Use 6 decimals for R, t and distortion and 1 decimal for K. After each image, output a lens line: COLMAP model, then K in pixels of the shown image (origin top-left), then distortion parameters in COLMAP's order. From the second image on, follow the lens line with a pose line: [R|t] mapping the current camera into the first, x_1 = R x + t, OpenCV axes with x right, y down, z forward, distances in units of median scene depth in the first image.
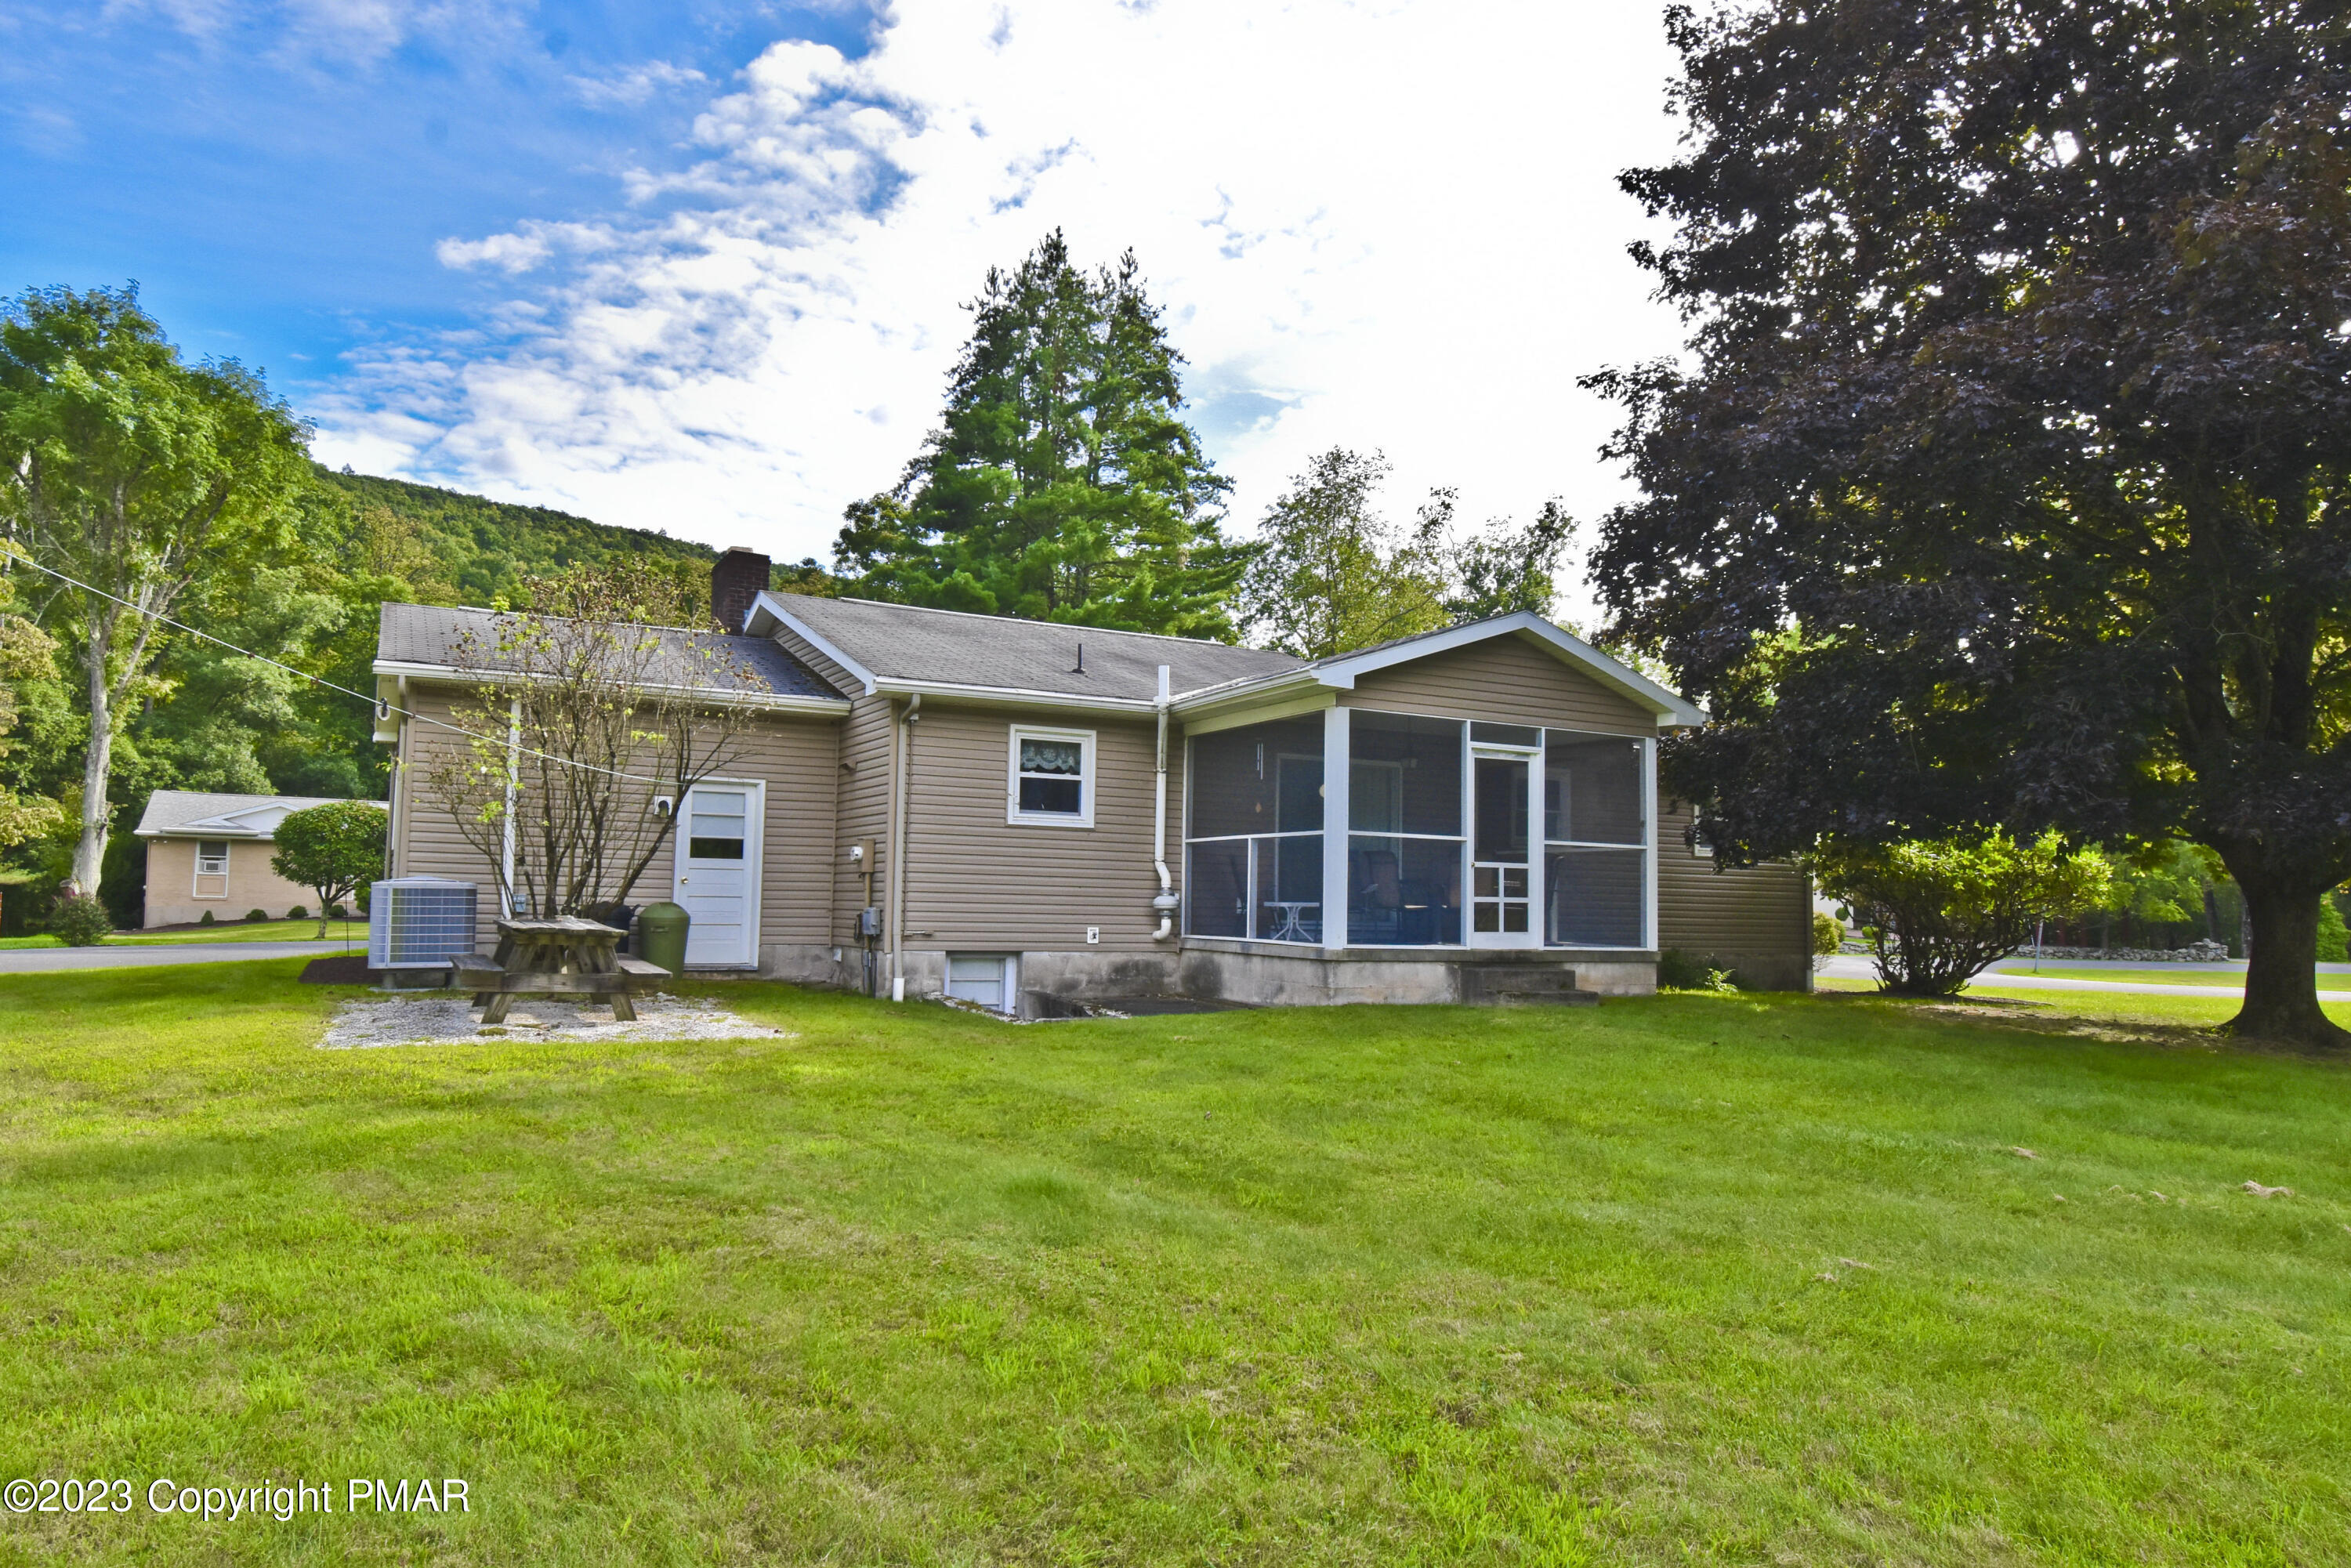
lens RADIAL K [[1476.5, 0, 1174.6], [0, 1476.5, 832.5], [0, 0, 1]] dist [-0.000177, -0.002240]
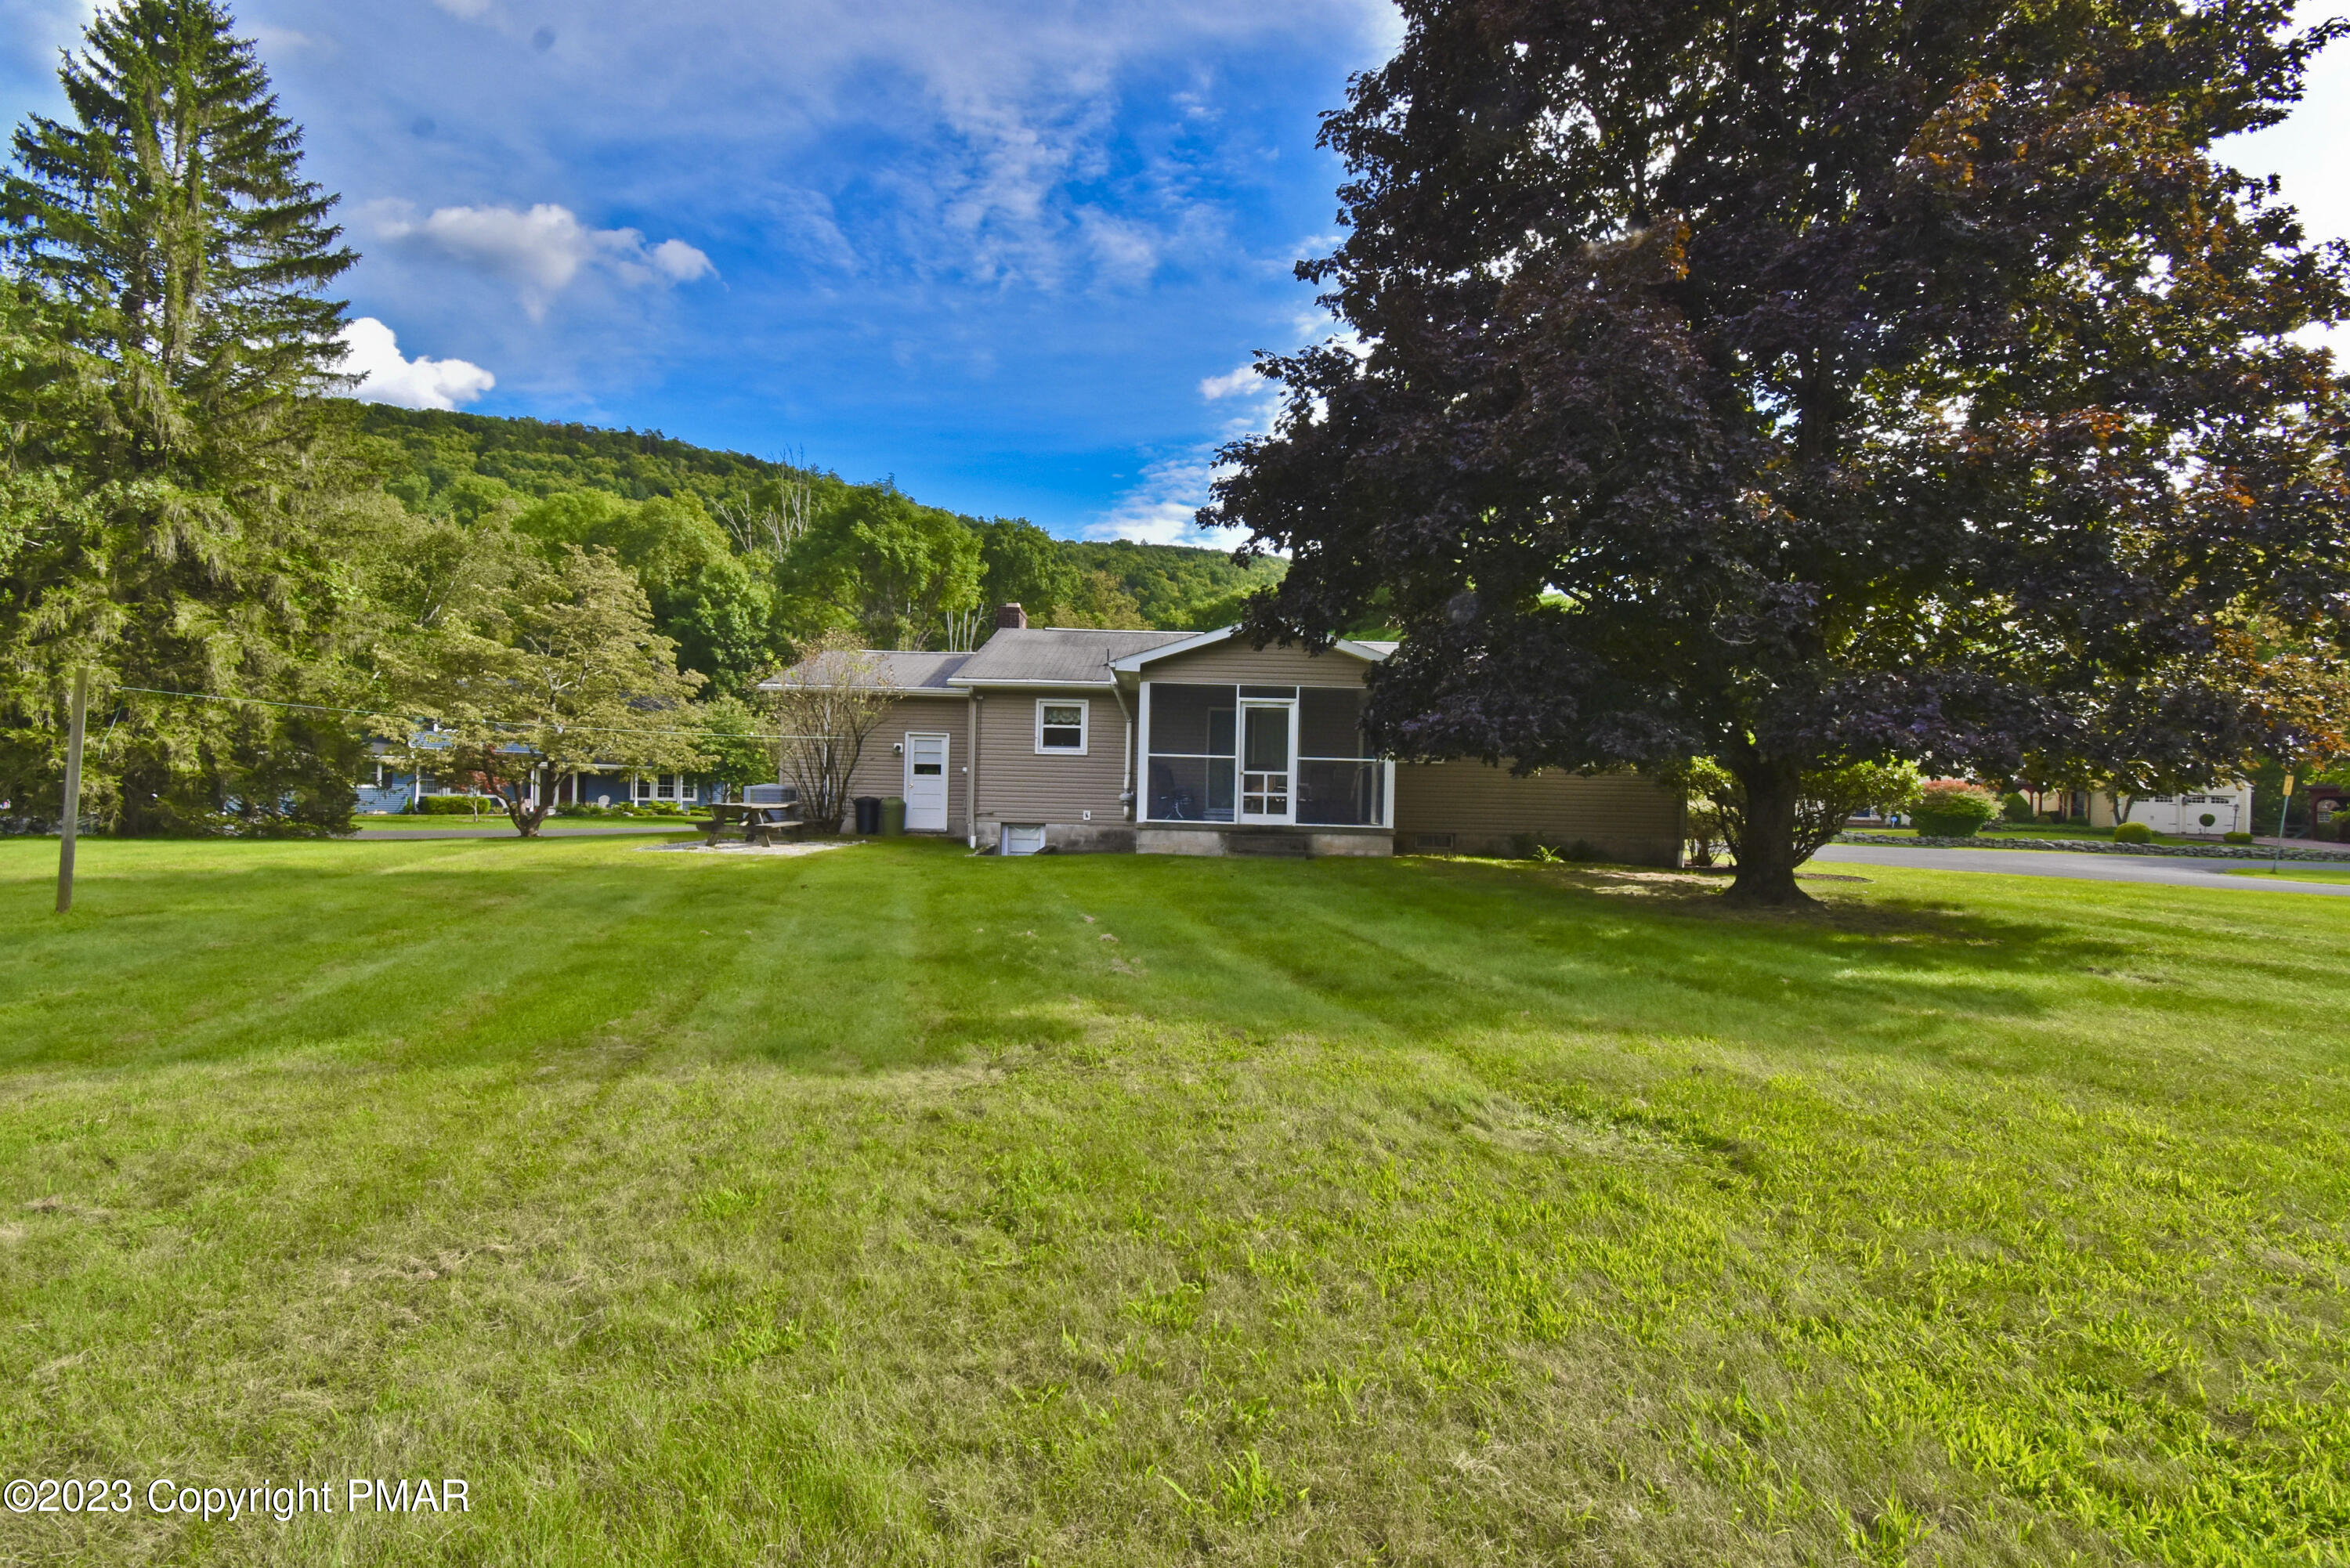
lens RADIAL K [[1058.8, 0, 1213.4], [0, 1058.8, 826.6], [0, 0, 1]] dist [-0.000420, -0.019513]
pose [[0.884713, 0.012898, -0.465957, 0.694511], [0.014818, 0.998334, 0.055771, 0.014452], [0.465900, -0.056246, 0.883048, -0.061977]]
